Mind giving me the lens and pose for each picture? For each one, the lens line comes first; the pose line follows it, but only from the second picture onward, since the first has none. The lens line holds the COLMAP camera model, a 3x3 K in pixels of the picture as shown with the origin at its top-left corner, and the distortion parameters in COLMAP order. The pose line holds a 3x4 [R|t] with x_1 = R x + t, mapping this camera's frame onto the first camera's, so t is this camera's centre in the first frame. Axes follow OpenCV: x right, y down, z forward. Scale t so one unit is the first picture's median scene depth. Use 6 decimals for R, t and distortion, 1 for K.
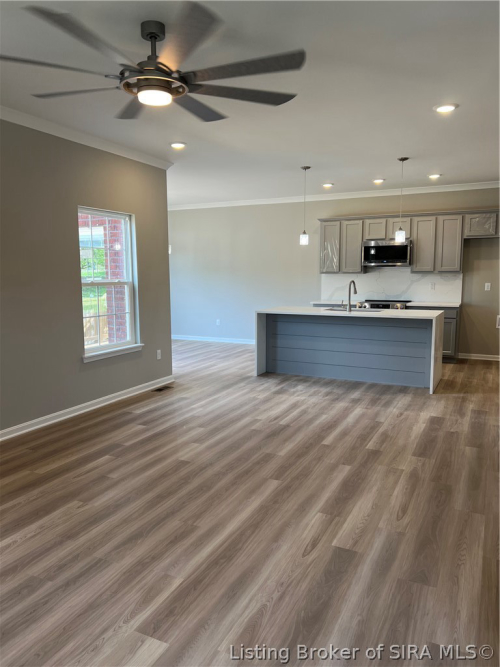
lens RADIAL K [[499.9, 0, 243.7], [0, 499.9, 334.4], [0, 0, 1]] dist [0.056811, -0.065446]
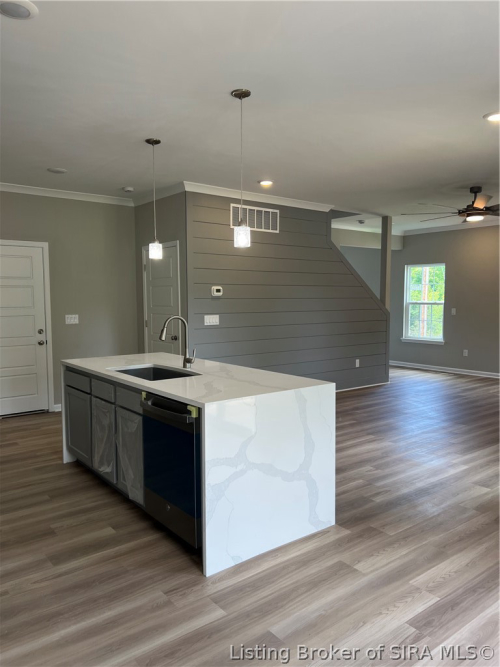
lens RADIAL K [[508.1, 0, 250.0], [0, 508.1, 333.5], [0, 0, 1]] dist [0.055335, -0.062076]
pose [[-0.904878, -0.025476, 0.424907, -0.136572], [0.059817, 0.980692, 0.186186, -0.241681], [-0.421446, 0.193892, -0.885883, 1.869077]]
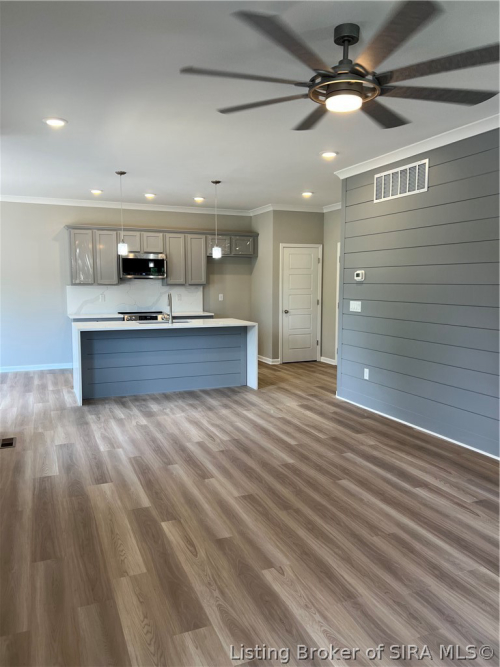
lens RADIAL K [[499.9, 0, 243.7], [0, 499.9, 334.4], [0, 0, 1]] dist [0.056811, -0.065446]
pose [[0.655354, -0.072892, 0.751797, -0.562903], [0.091054, 0.995698, 0.017166, -0.035036], [-0.749814, 0.057204, 0.659171, 0.291216]]
